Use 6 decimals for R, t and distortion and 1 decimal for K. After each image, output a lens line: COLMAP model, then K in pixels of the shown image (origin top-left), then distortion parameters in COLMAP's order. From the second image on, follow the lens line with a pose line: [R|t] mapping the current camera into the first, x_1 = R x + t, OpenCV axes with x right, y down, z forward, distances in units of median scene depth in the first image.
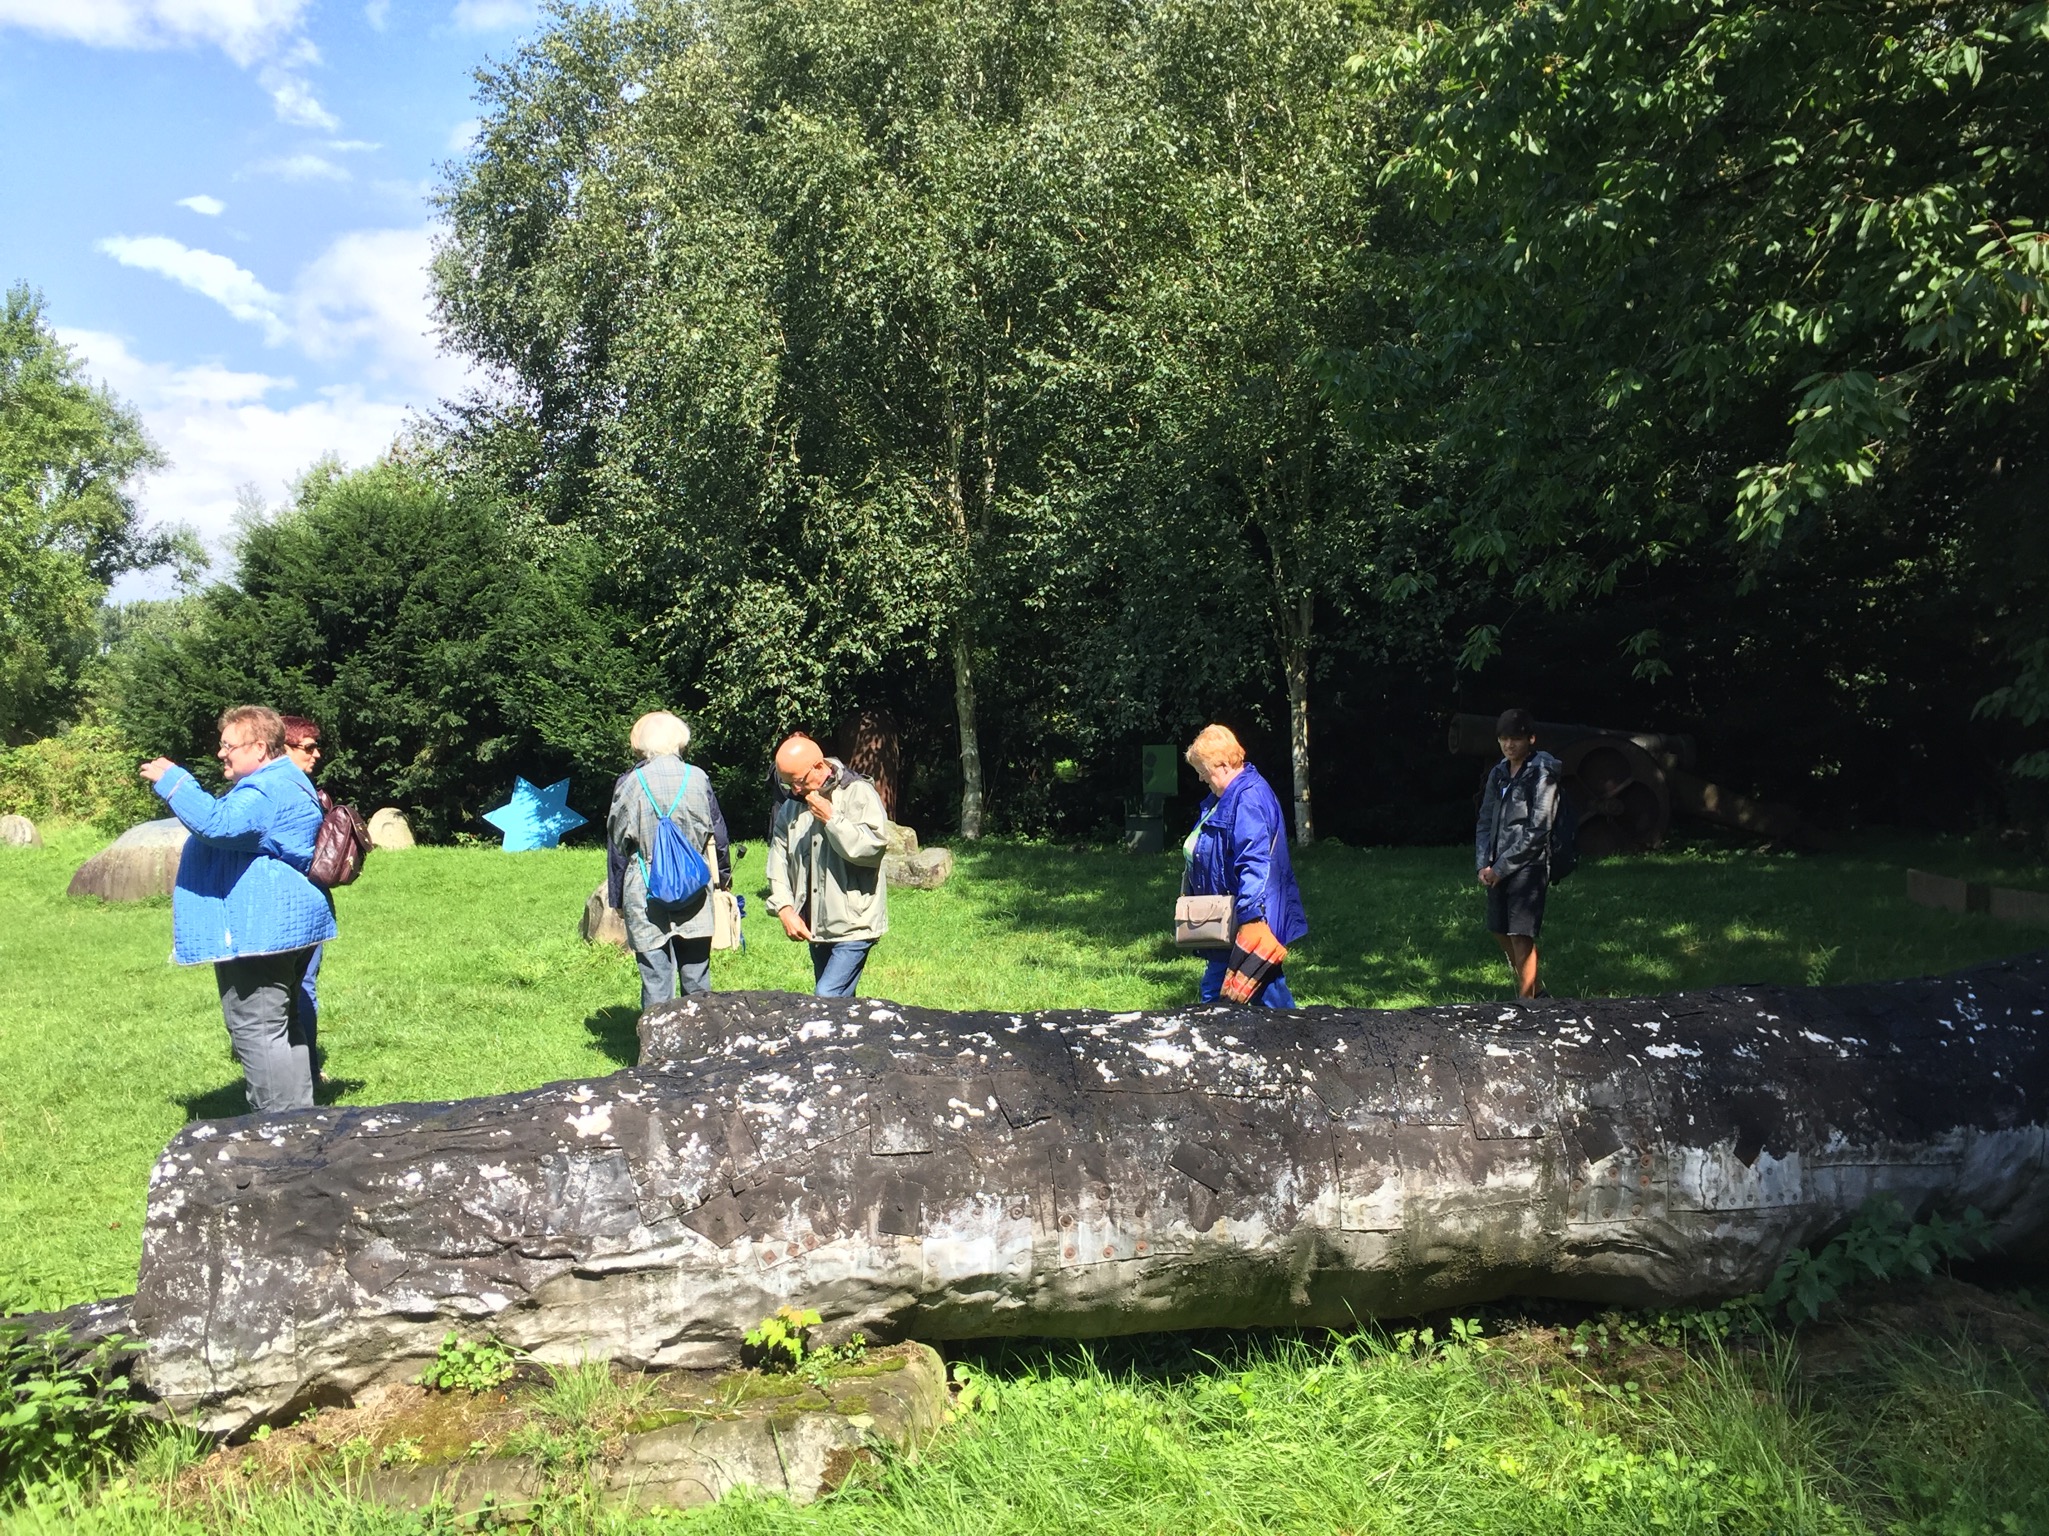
lens RADIAL K [[1745.5, 0, 1006.2], [0, 1745.5, 761.2], [0, 0, 1]] dist [0.068416, -0.074796]
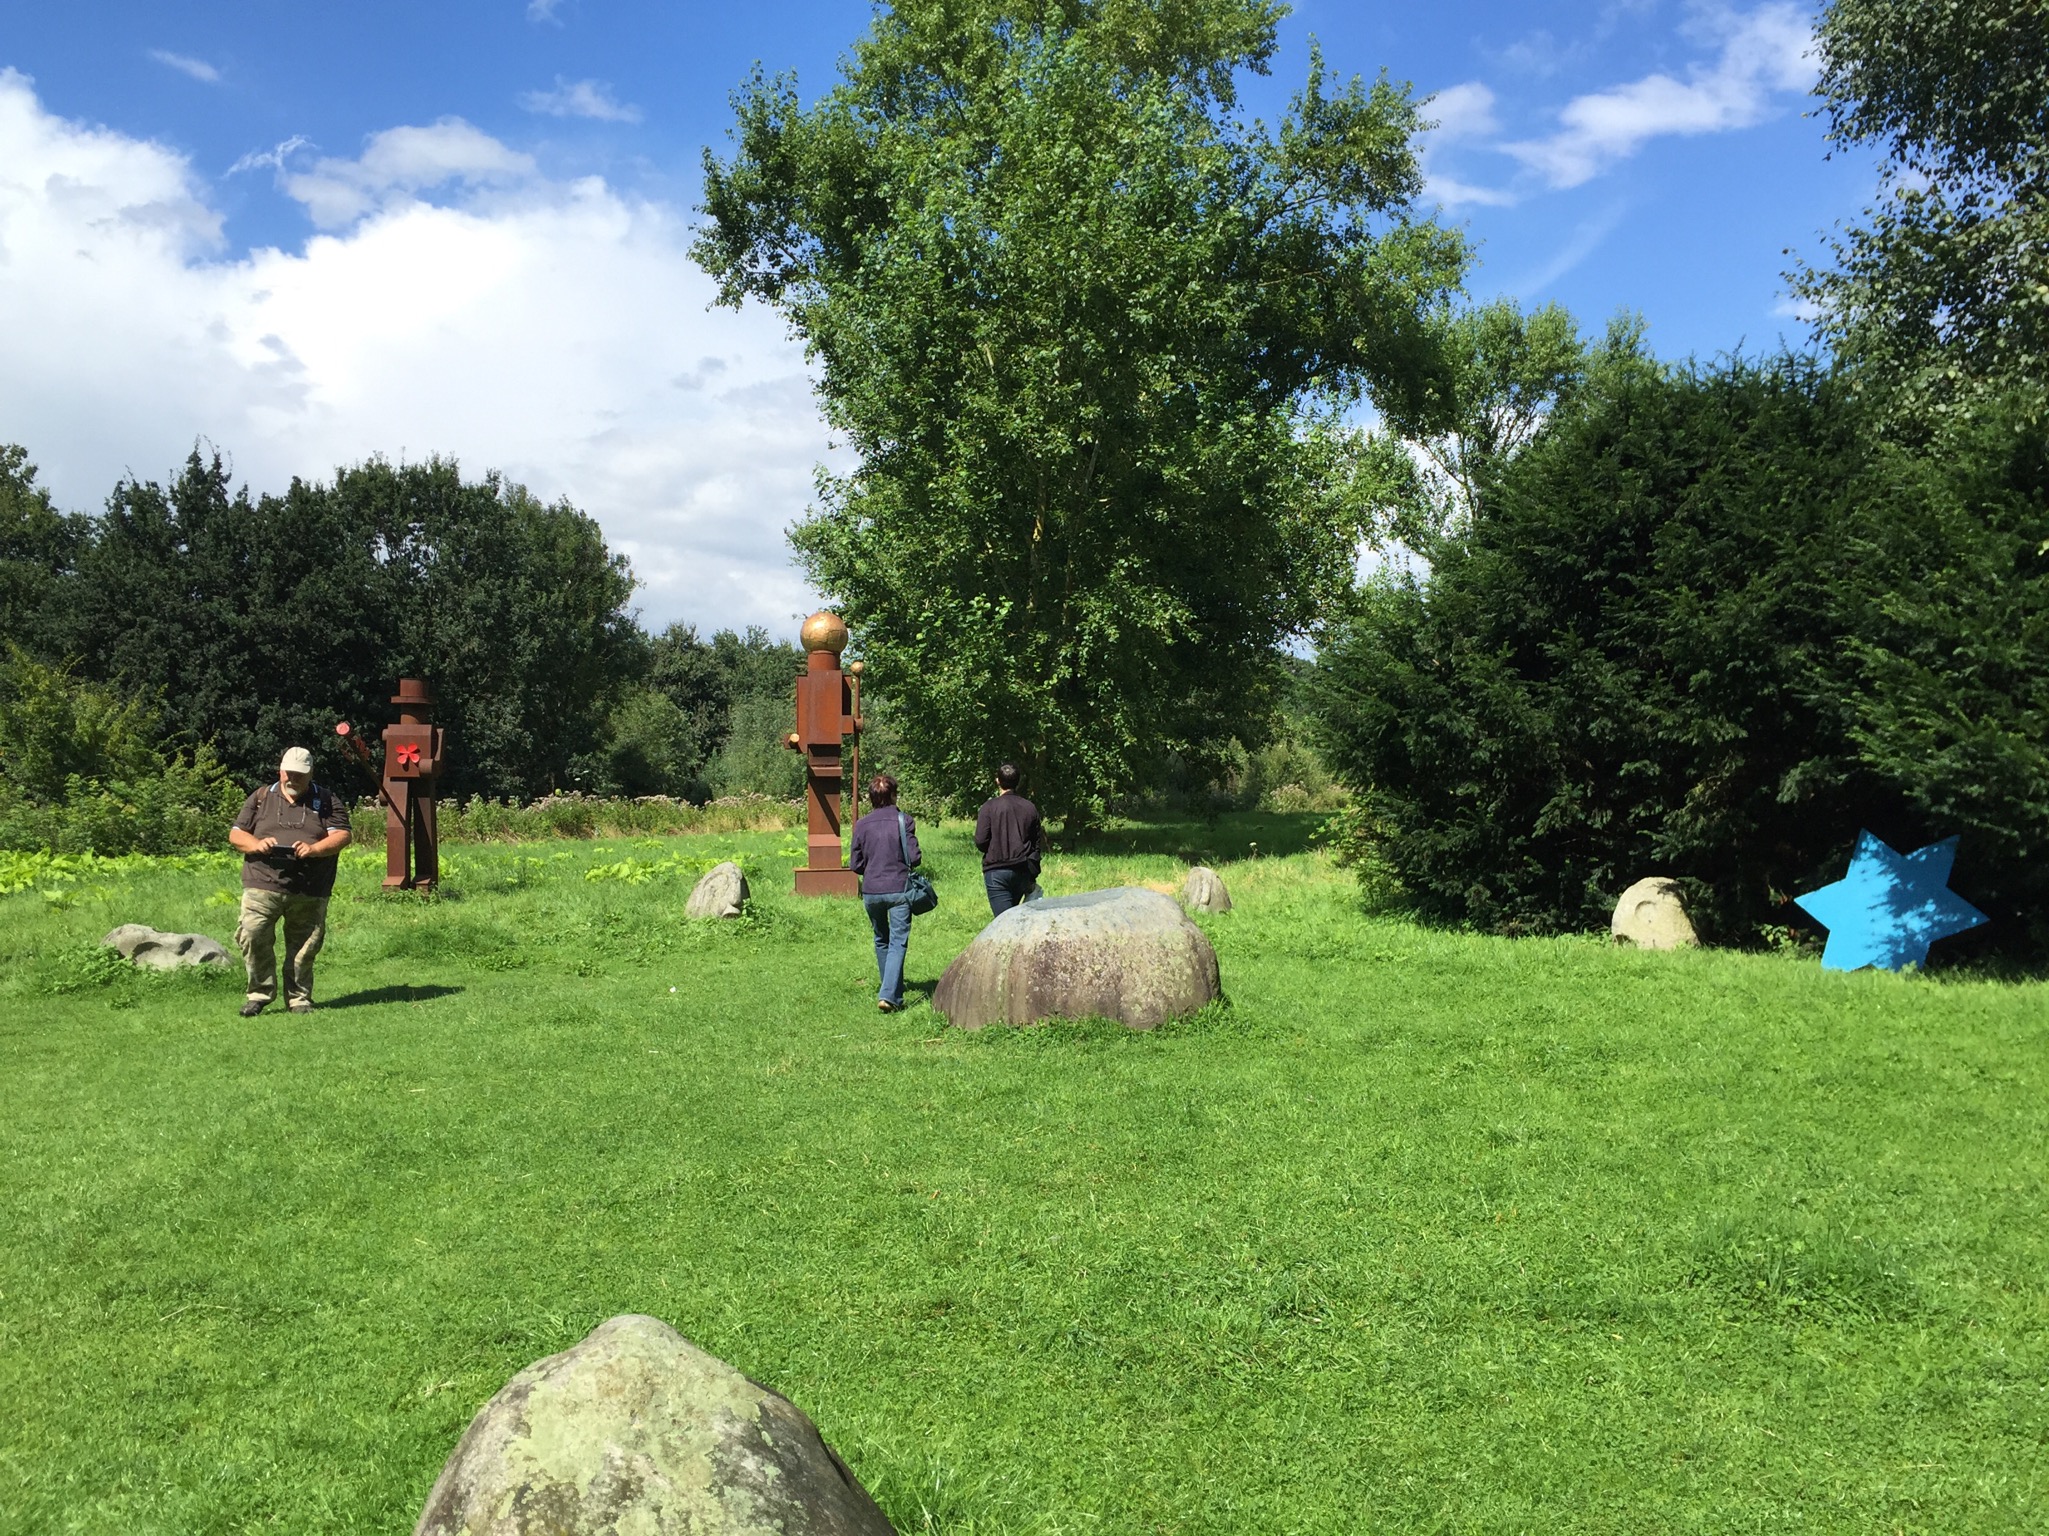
lens RADIAL K [[1745.5, 0, 1049.5], [0, 1745.5, 755.5], [0, 0, 1]] dist [0.068416, -0.074796]
pose [[0.628814, -0.012845, -0.777450, -0.006263], [-0.006135, 0.999750, -0.021480, -0.001543], [0.777532, 0.018277, 0.628578, 0.450795]]
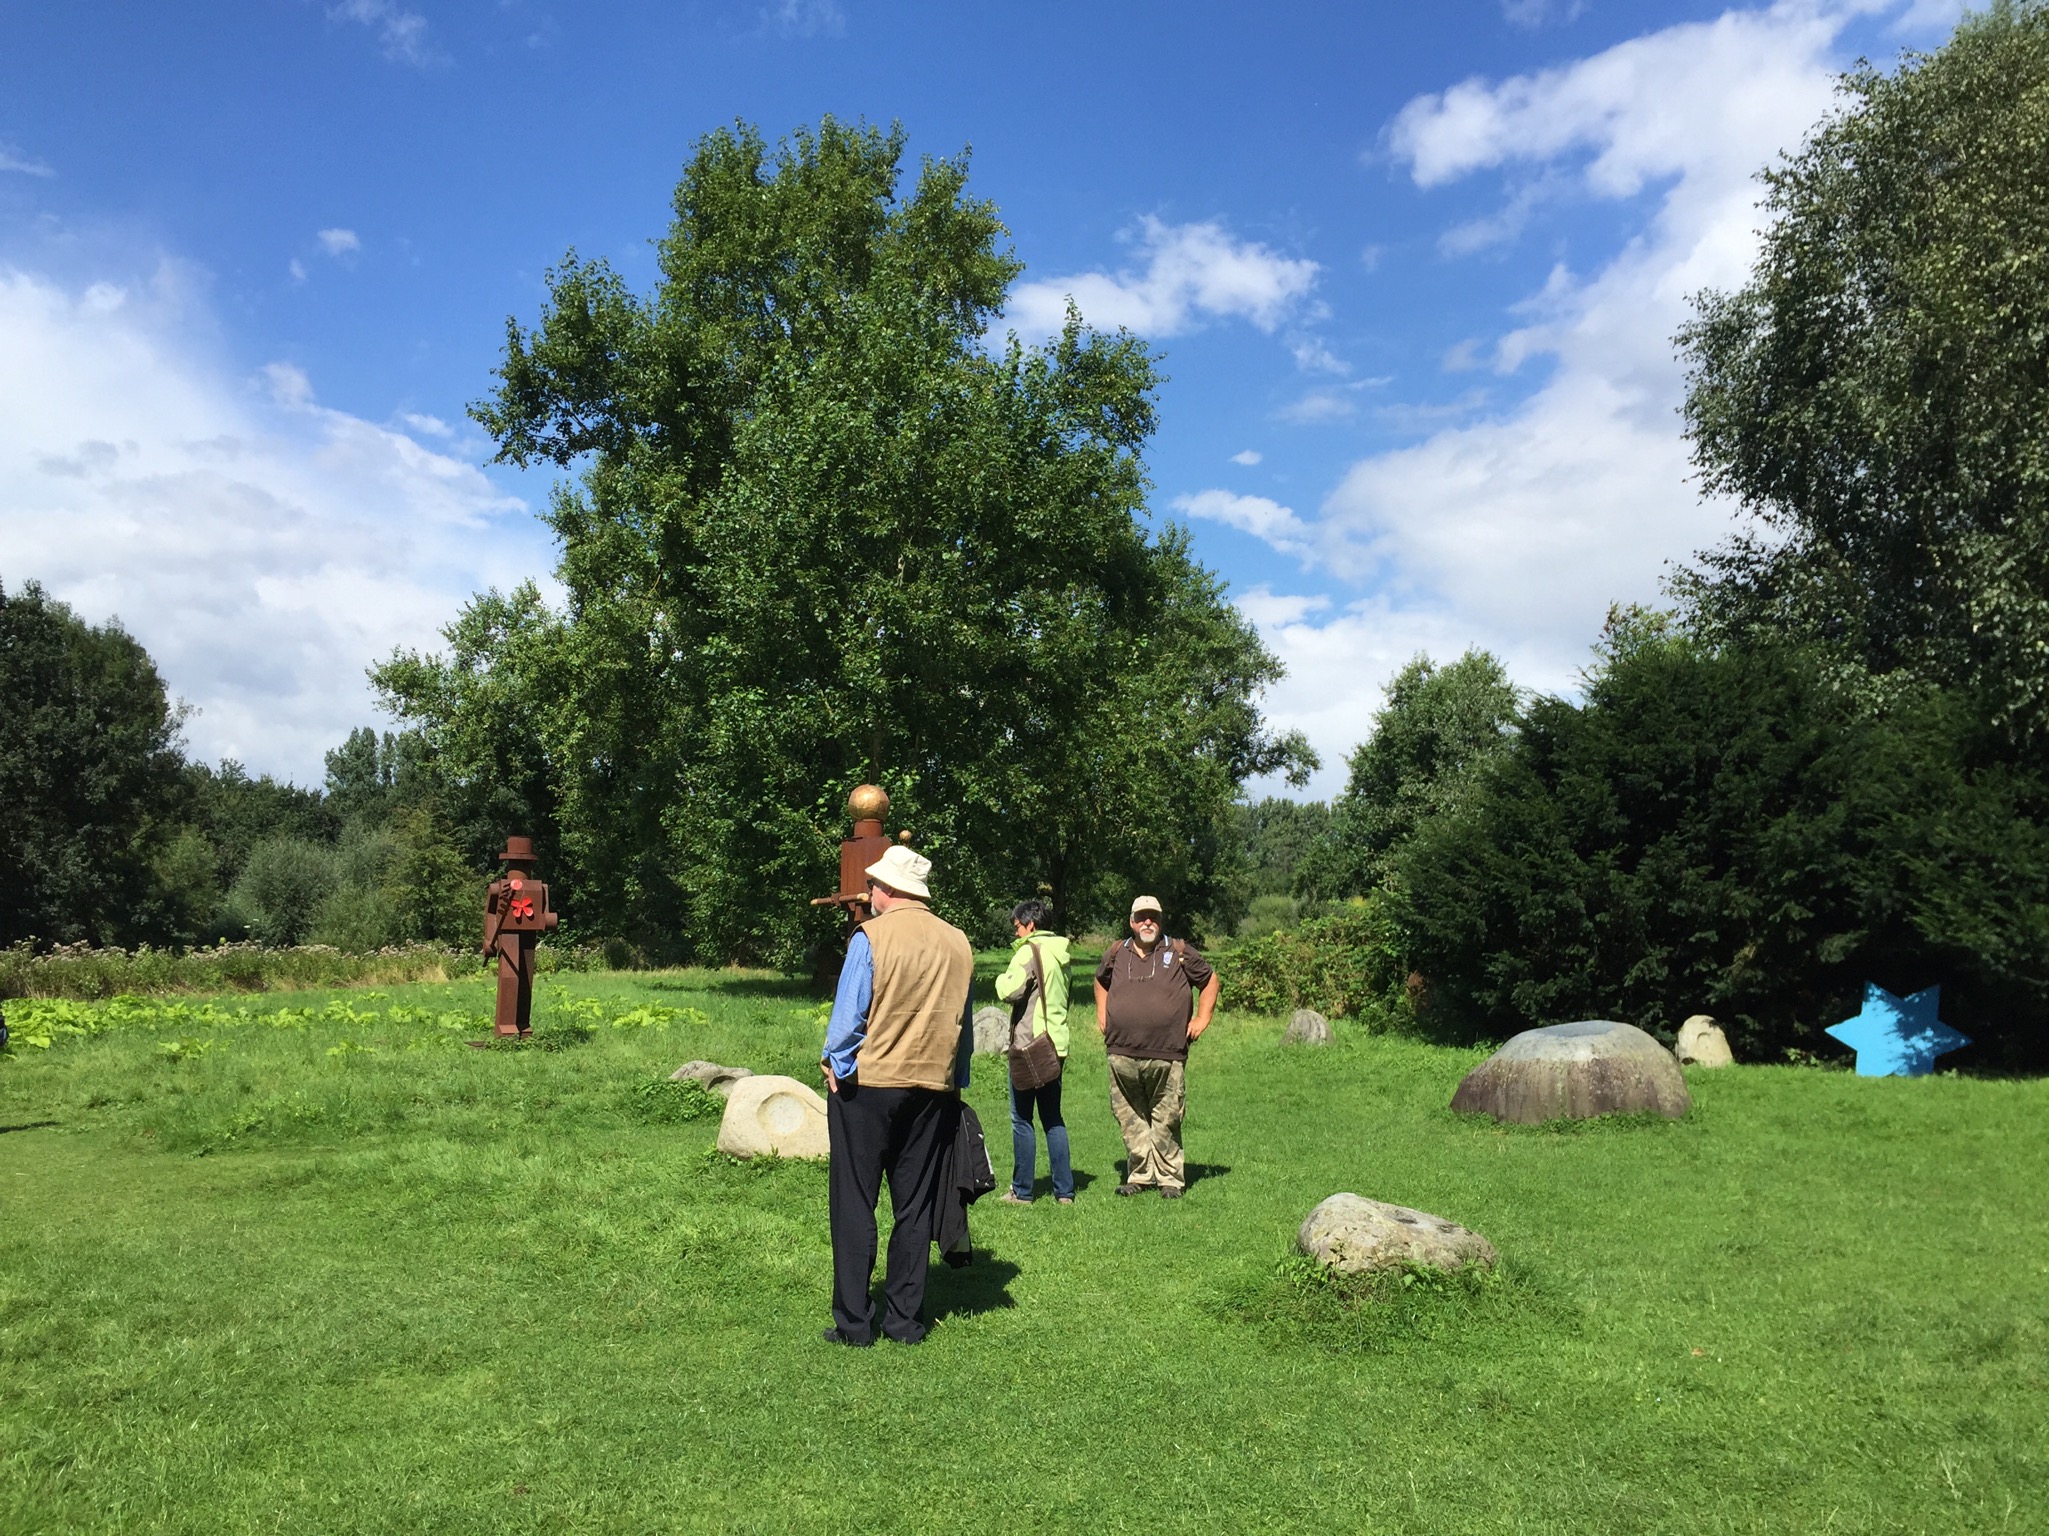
lens RADIAL K [[1745.5, 0, 1032.0], [0, 1745.5, 778.2], [0, 0, 1]] dist [0.068416, -0.074796]
pose [[0.847769, -0.040682, -0.528803, -0.170541], [-0.012500, 0.995244, -0.096606, -0.001220], [0.530218, 0.088509, 0.843229, 0.099444]]
